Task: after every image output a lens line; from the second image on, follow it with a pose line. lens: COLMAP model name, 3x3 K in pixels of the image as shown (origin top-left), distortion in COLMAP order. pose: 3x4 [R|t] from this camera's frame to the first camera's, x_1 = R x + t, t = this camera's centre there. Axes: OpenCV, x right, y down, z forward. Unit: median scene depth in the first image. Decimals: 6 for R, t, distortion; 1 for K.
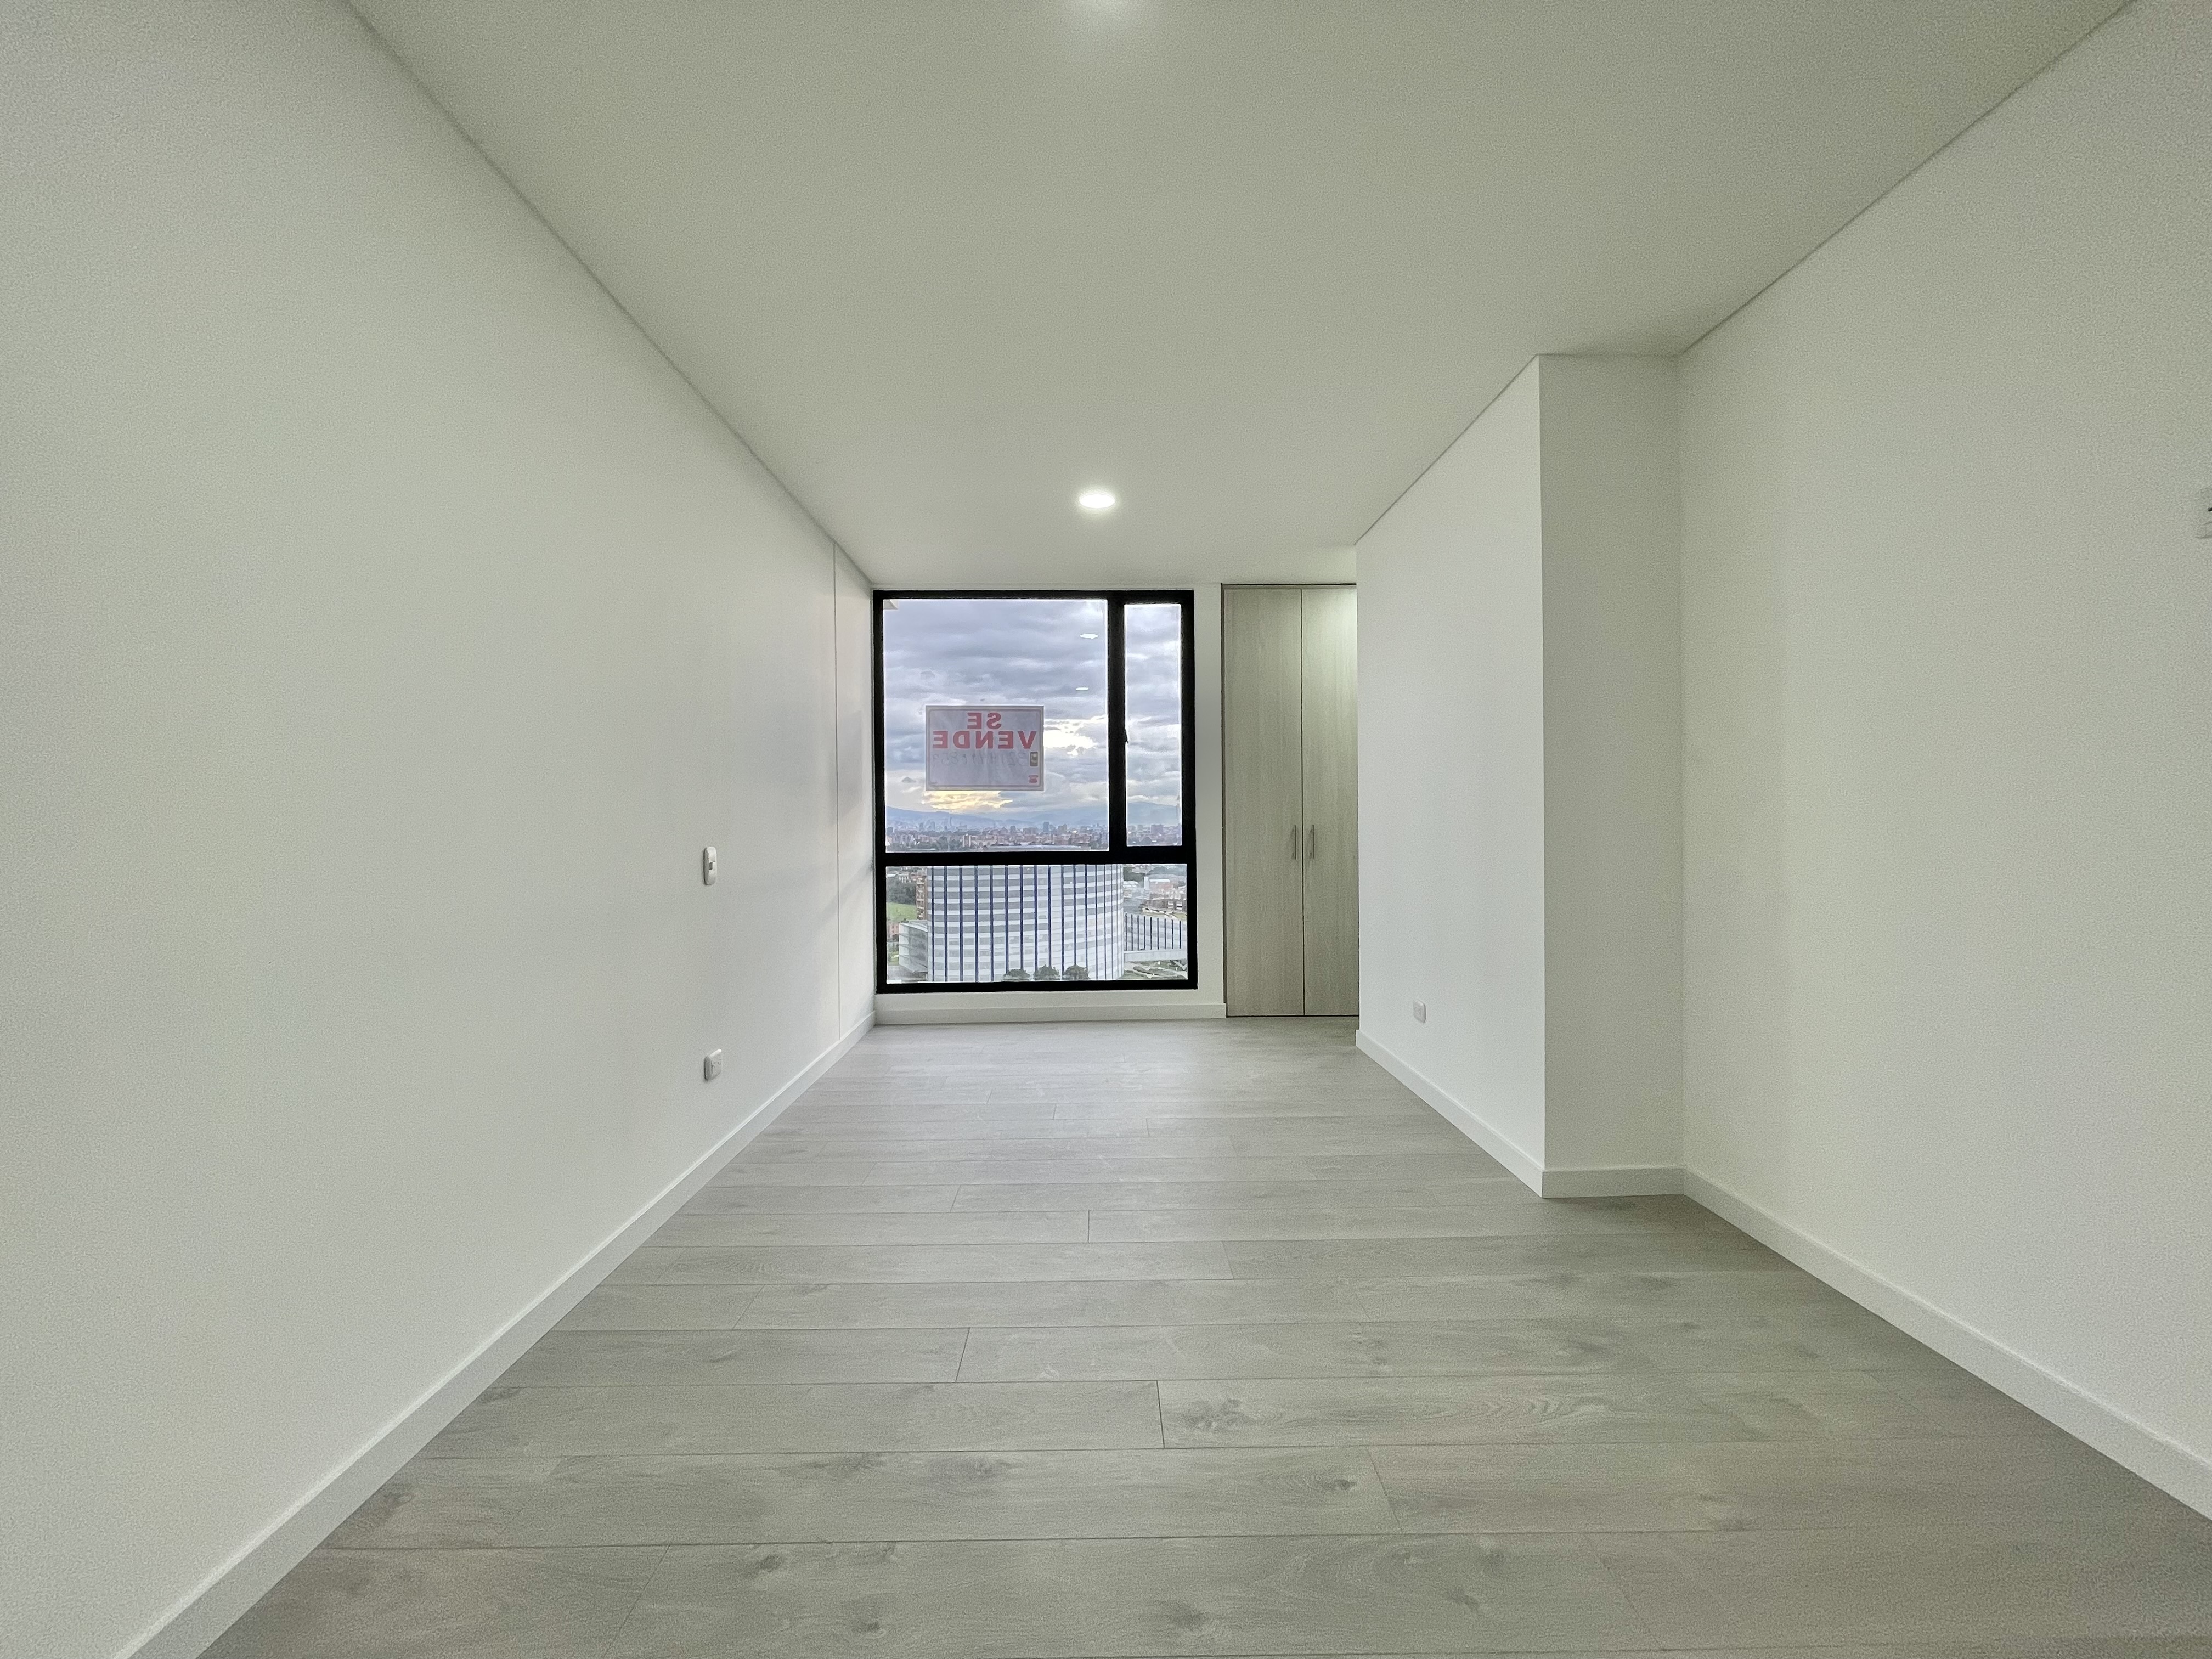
lens RADIAL K [[872.7, 0, 1090.4], [0, 872.7, 835.1], [0, 0, 1]] dist [0.000197, 0.000012]
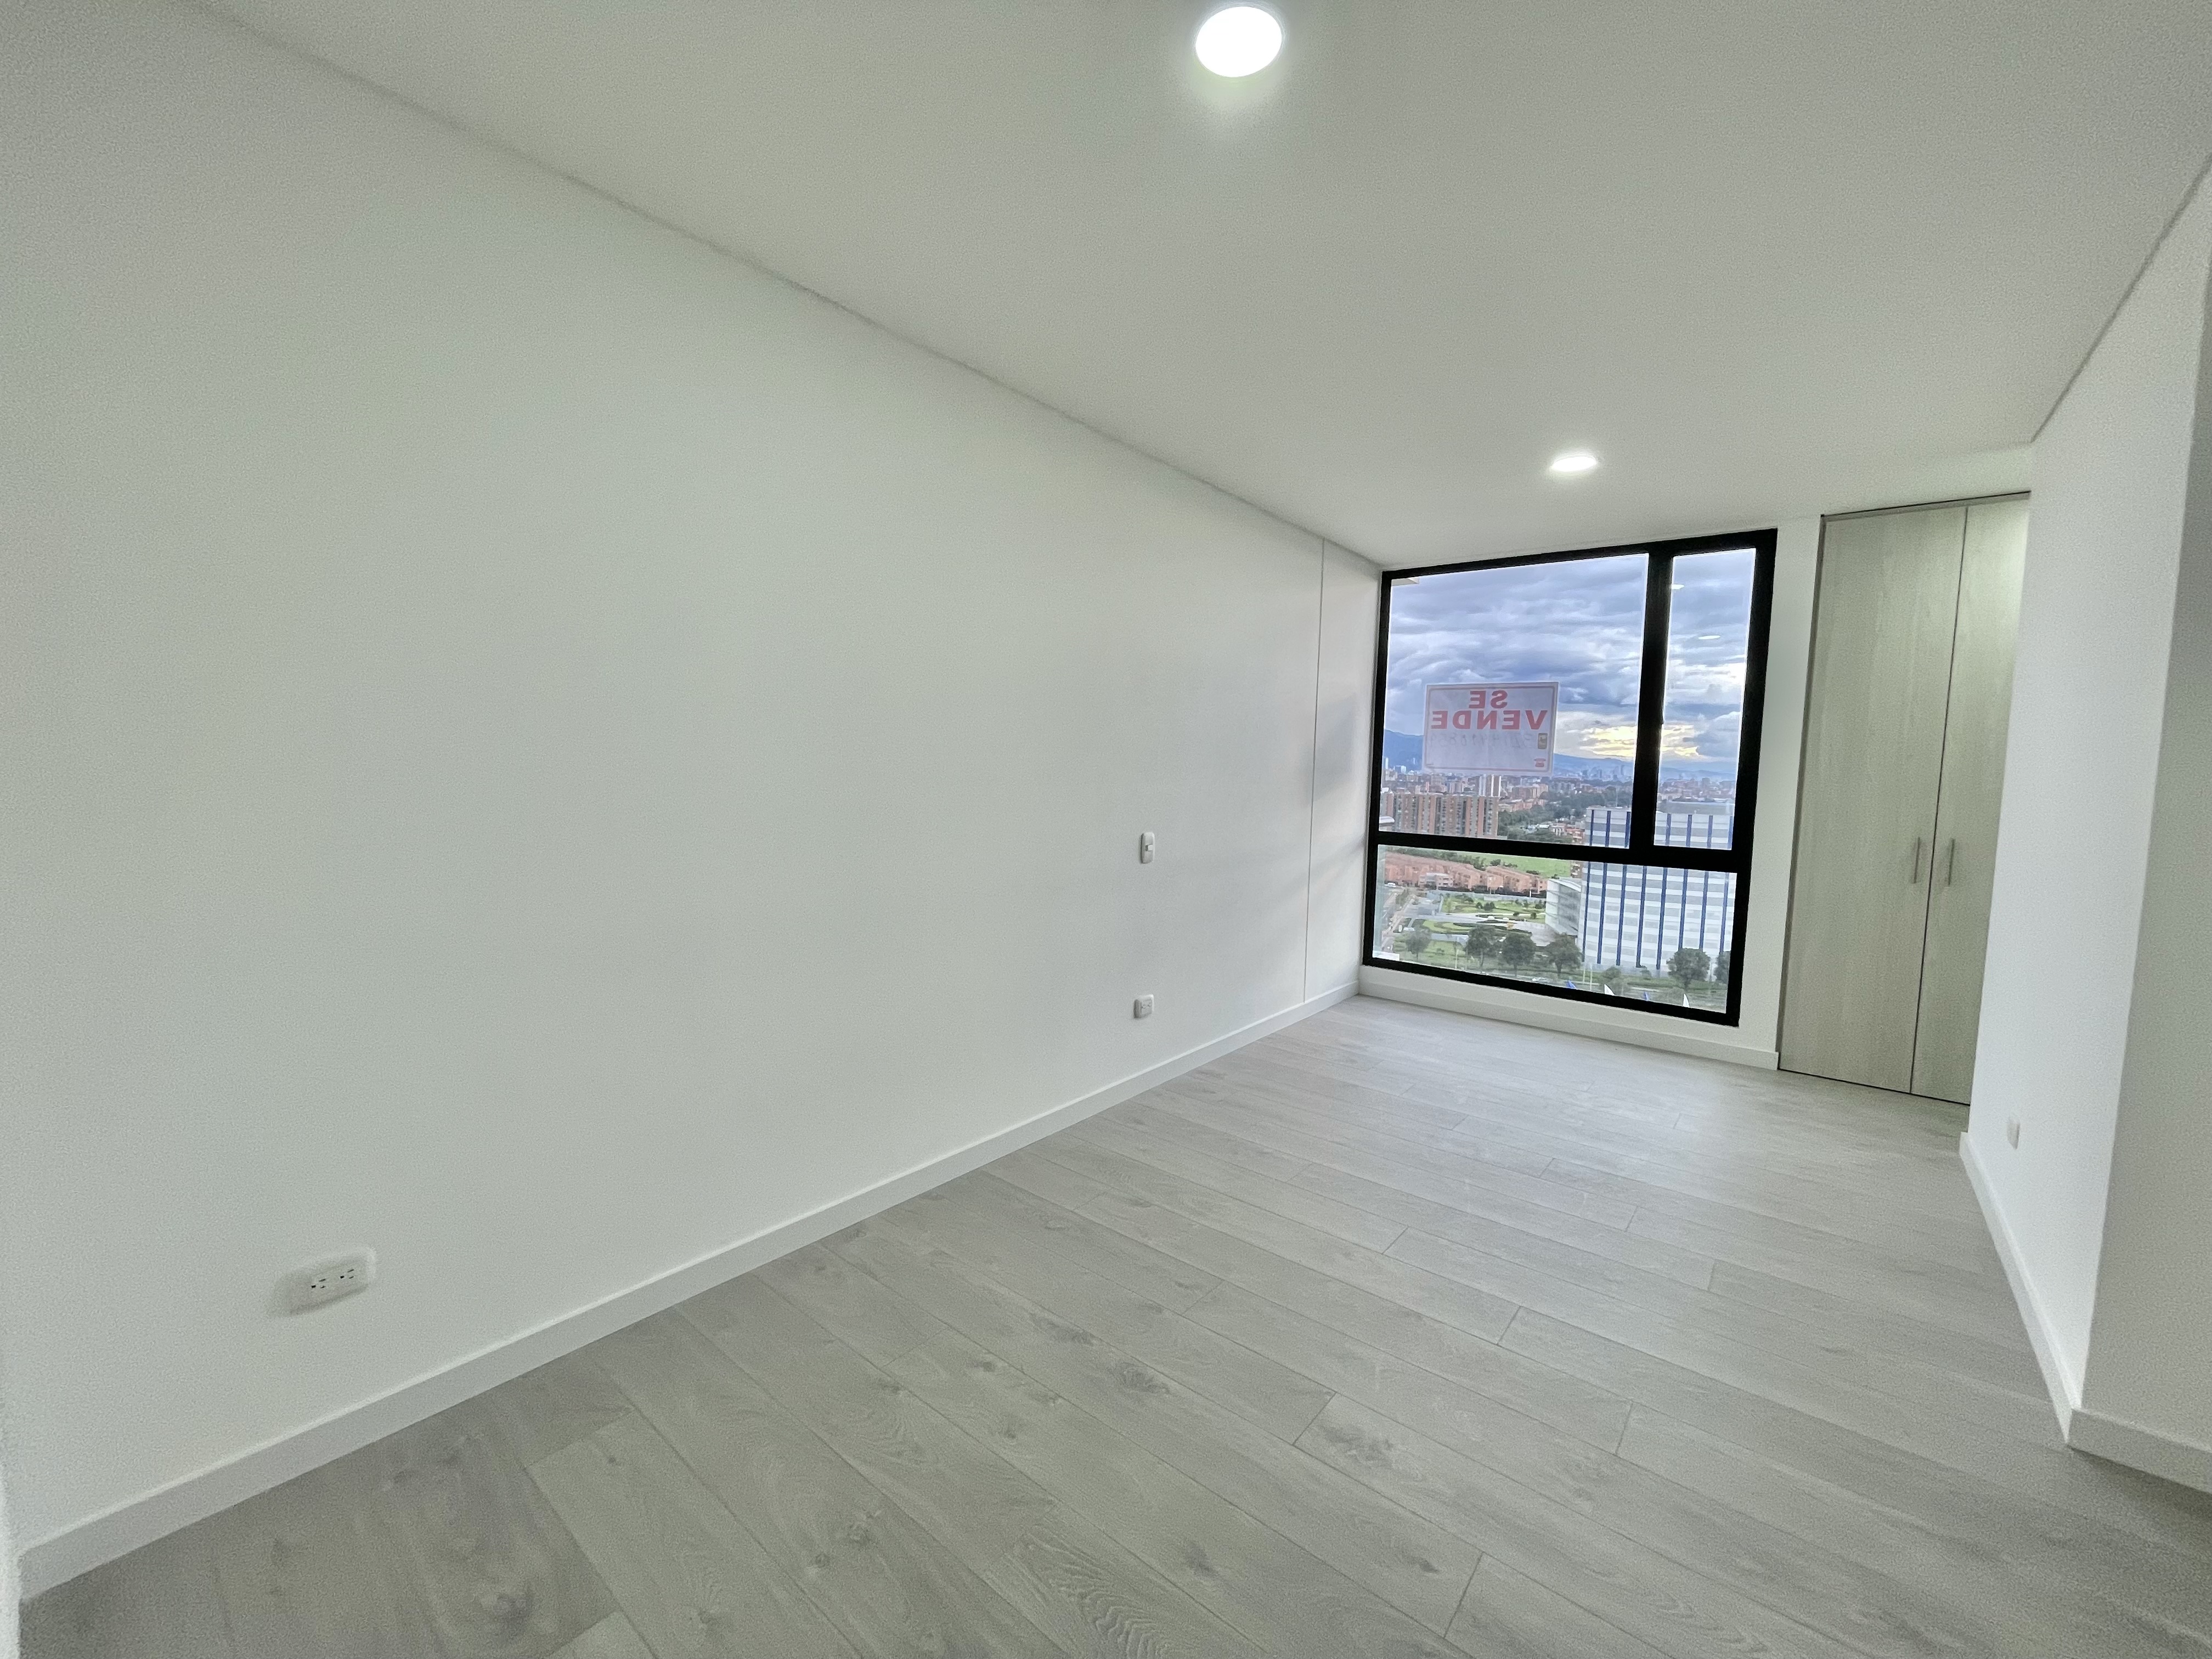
lens RADIAL K [[877.4, 0, 1125.5], [0, 877.4, 826.5], [0, 0, 1]] dist [-0.001762, -0.000272]
pose [[0.779815, 0.075867, -0.621396, 0.173783], [-0.040862, 0.996681, 0.070407, -0.045237], [0.624676, -0.029513, 0.780326, 0.009960]]
